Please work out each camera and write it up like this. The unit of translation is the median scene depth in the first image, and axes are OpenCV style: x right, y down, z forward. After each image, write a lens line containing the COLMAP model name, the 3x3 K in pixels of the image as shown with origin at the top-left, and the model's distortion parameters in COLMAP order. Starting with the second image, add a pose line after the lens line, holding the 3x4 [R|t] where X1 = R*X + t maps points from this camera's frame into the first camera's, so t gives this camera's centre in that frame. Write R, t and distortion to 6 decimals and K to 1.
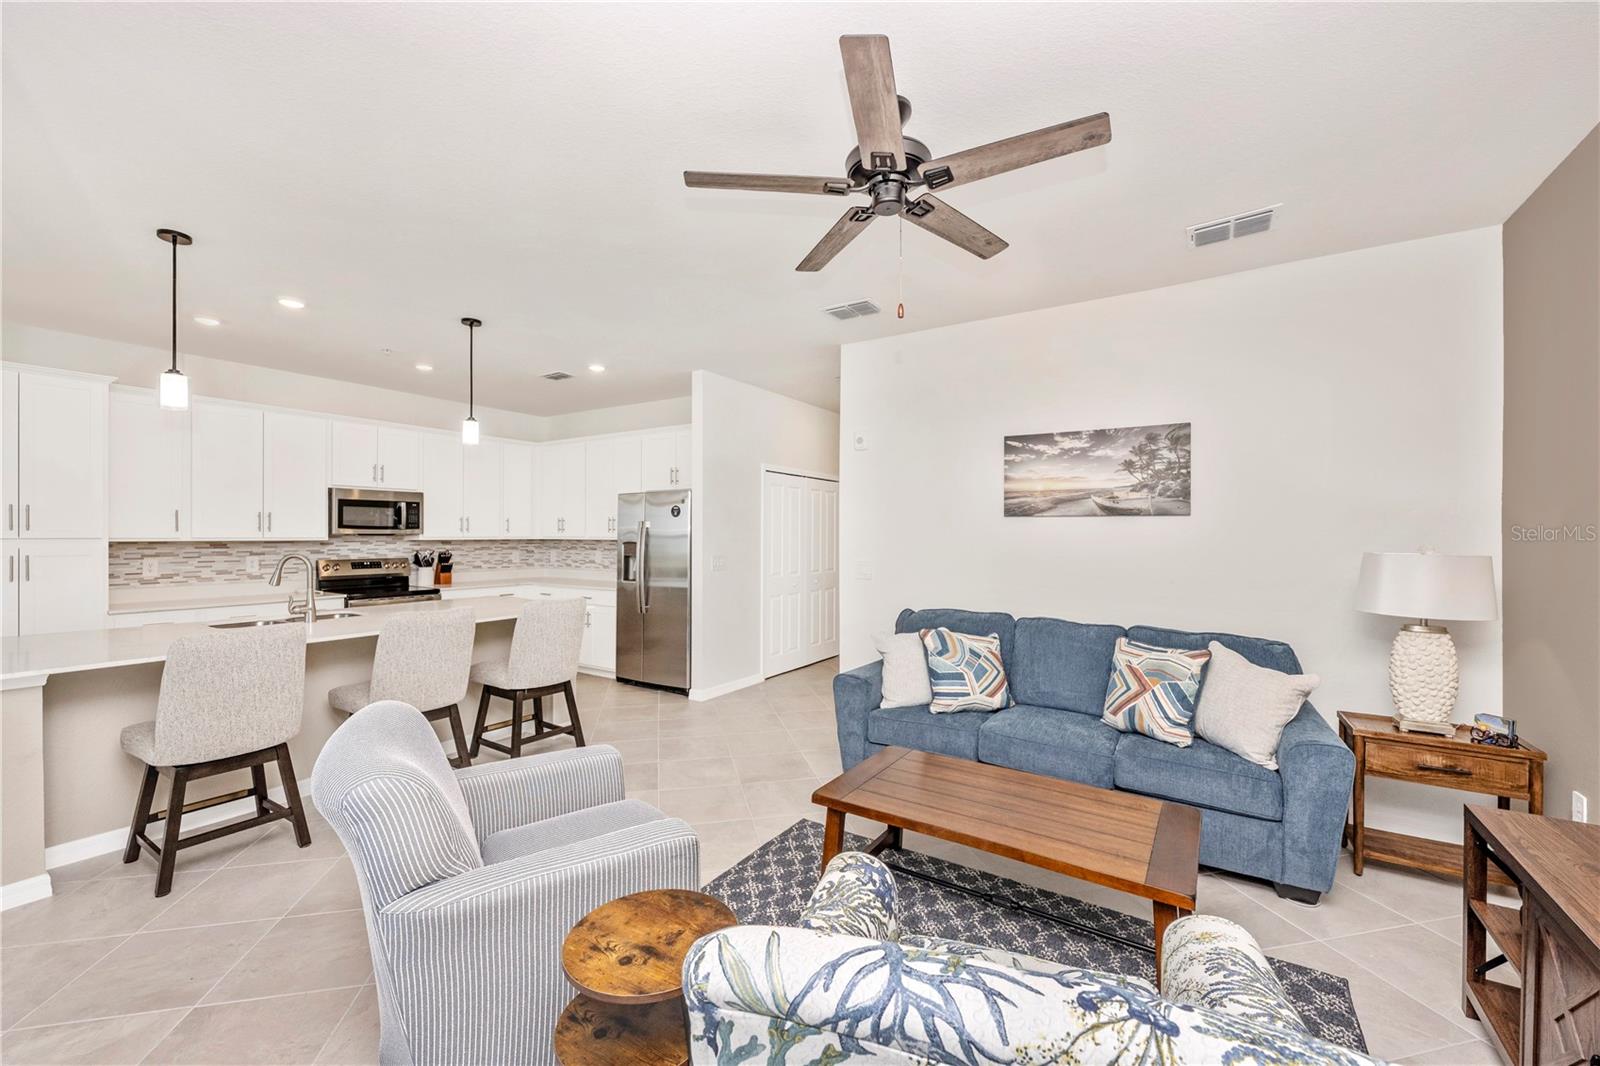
lens RADIAL K [[638.6, 0, 797.4], [0, 638.6, 532.7], [0, 0, 1]] dist [-0.005687, 0.000234]
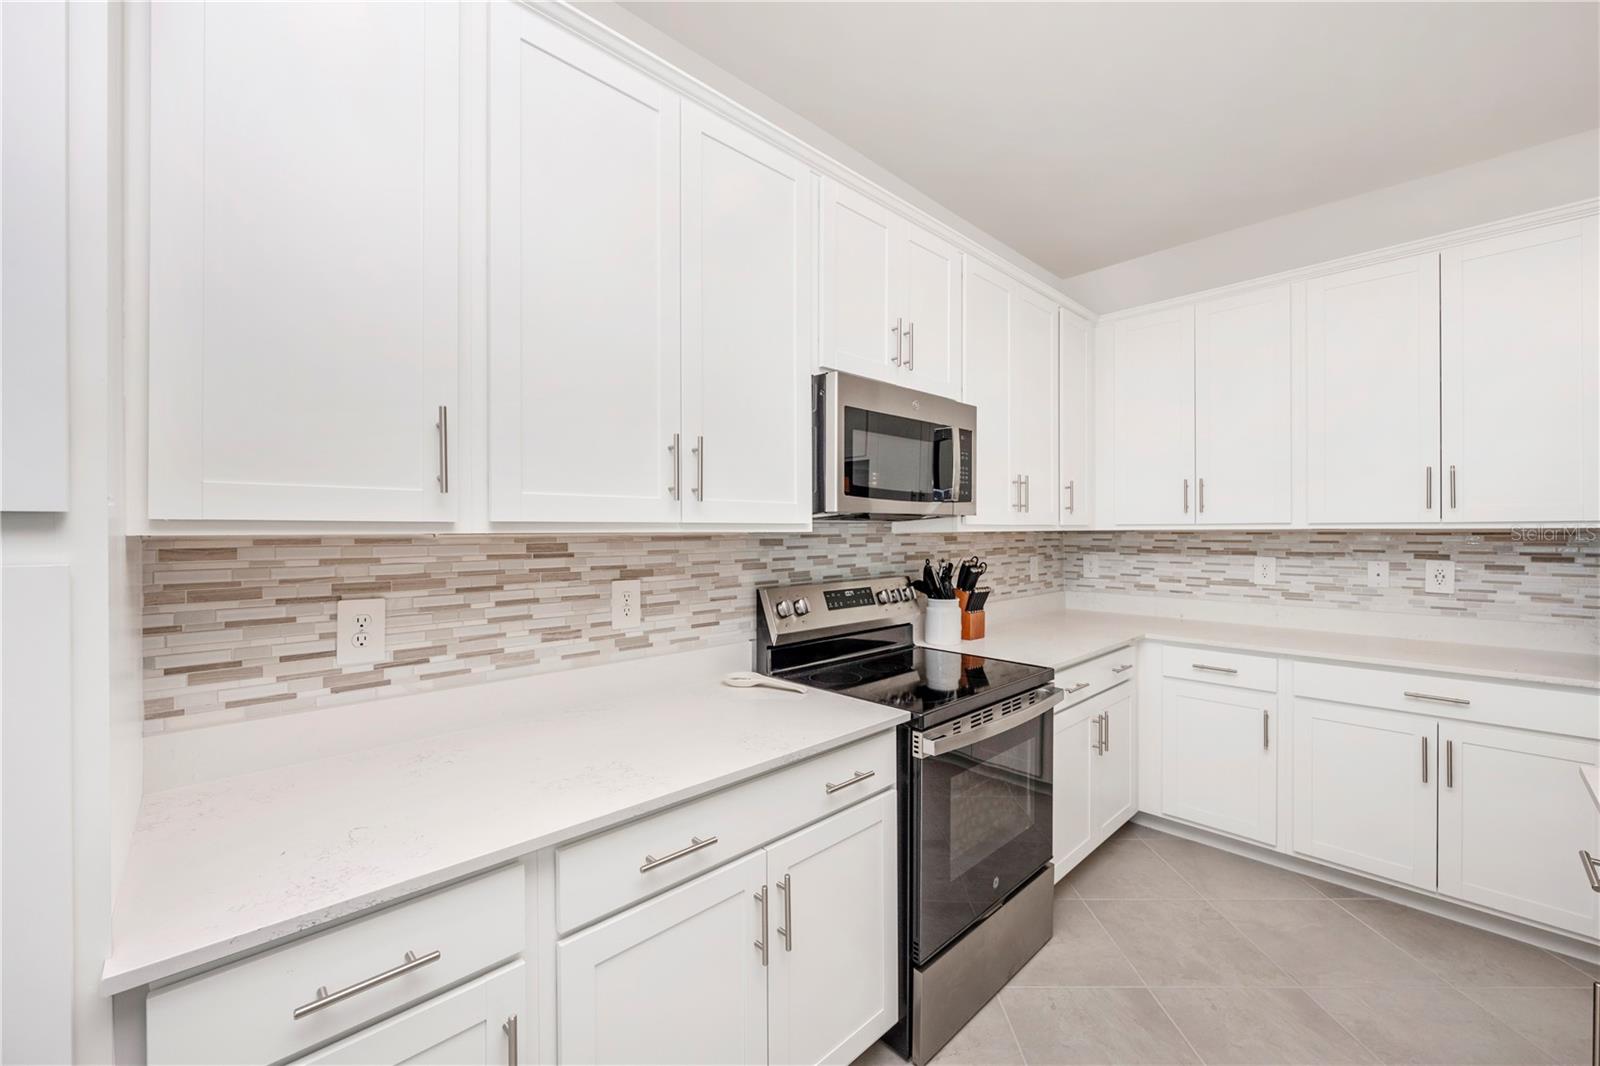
lens RADIAL K [[631.7, 0, 796.7], [0, 631.7, 534.0], [0, 0, 1]] dist [-0.001005, 0.000052]
pose [[0.972557, -0.004804, -0.232615, -0.976205], [0.006766, 0.999948, 0.007640, 0.015054], [0.232566, -0.009004, 0.972539, 0.985152]]
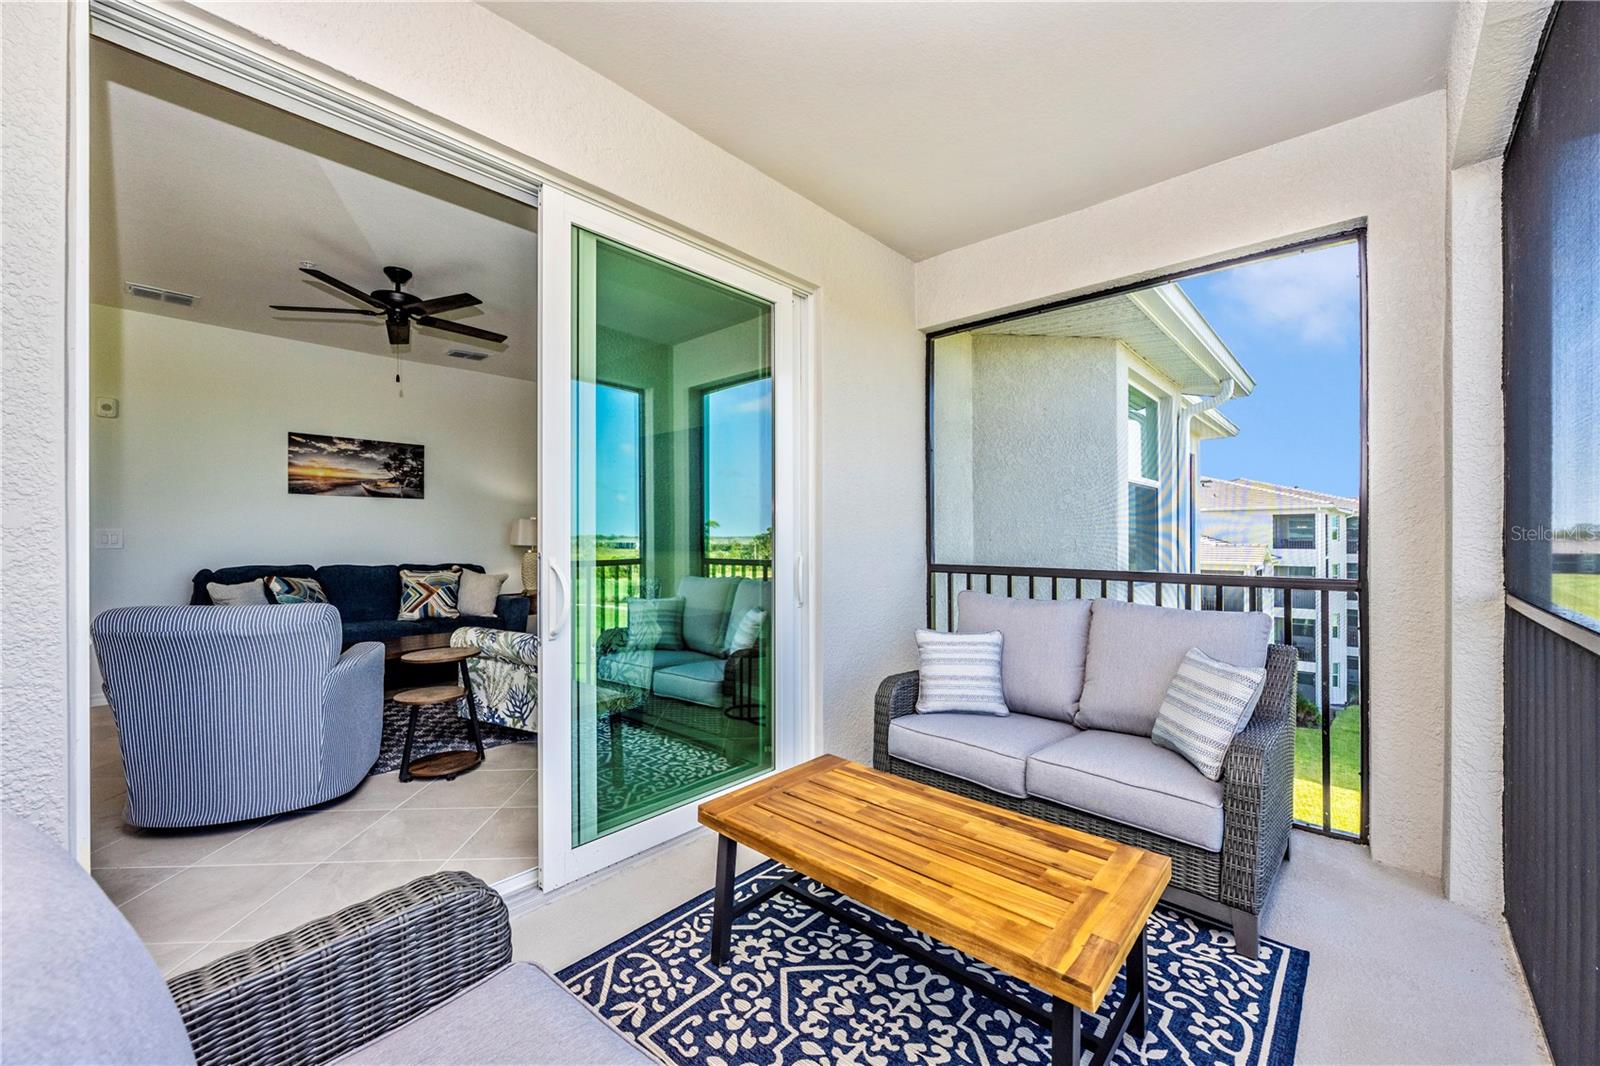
lens RADIAL K [[634.7, 0, 804.4], [0, 634.7, 535.4], [0, 0, 1]] dist [-0.005174, -0.000157]
pose [[0.157761, -0.005083, 0.987464, -0.844821], [-0.003149, 0.999979, 0.005650, 0.053299], [-0.987472, -0.004000, 0.157742, -0.263638]]
